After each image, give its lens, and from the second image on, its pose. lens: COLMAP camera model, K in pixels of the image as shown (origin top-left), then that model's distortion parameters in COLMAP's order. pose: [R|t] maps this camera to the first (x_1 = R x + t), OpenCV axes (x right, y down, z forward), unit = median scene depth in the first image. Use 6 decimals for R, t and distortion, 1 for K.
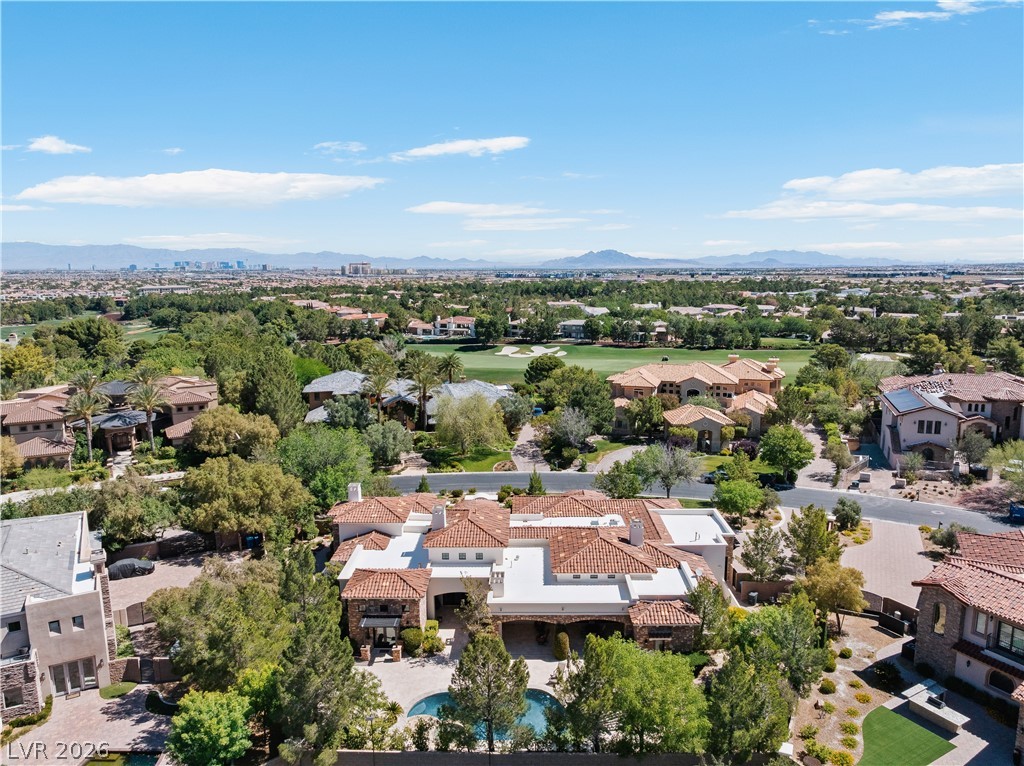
lens RADIAL K [[725.1, 0, 512.0], [0, 725.1, 383.0], [0, 0, 1]] dist [-0.048655, -0.002429]
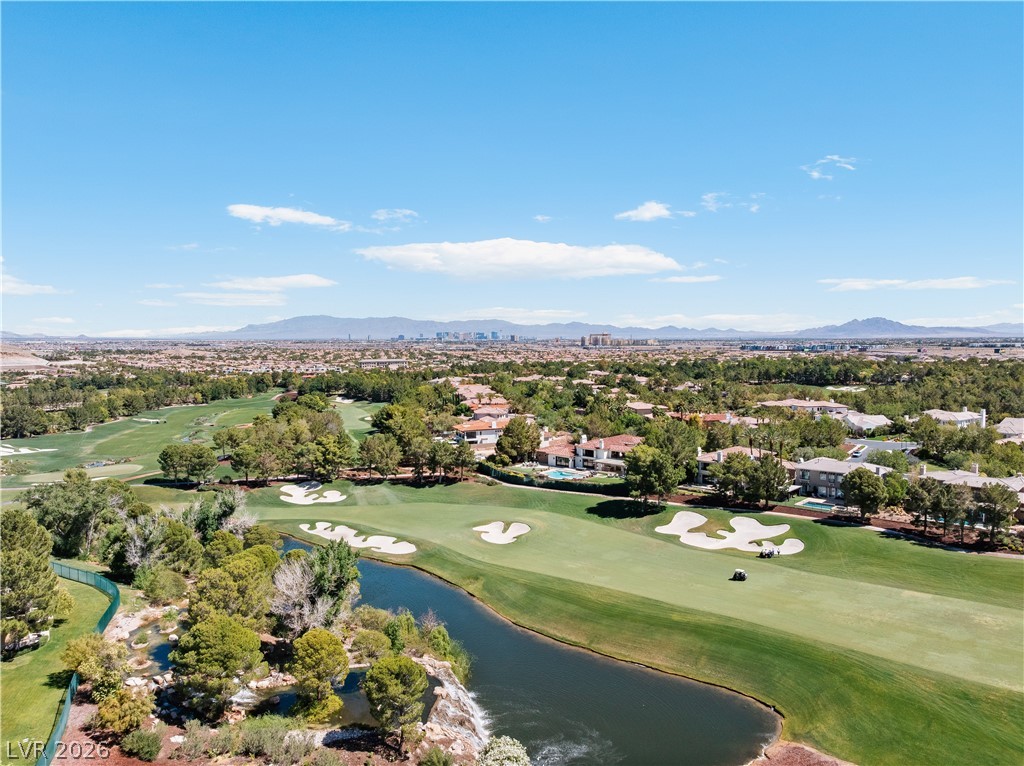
lens RADIAL K [[725.1, 0, 512.0], [0, 725.1, 383.0], [0, 0, 1]] dist [-0.048655, -0.002429]
pose [[0.943411, 0.015058, -0.331283, 0.023725], [-0.046455, 0.995119, -0.087059, -0.046122], [0.328355, 0.097522, 0.939507, 0.234384]]
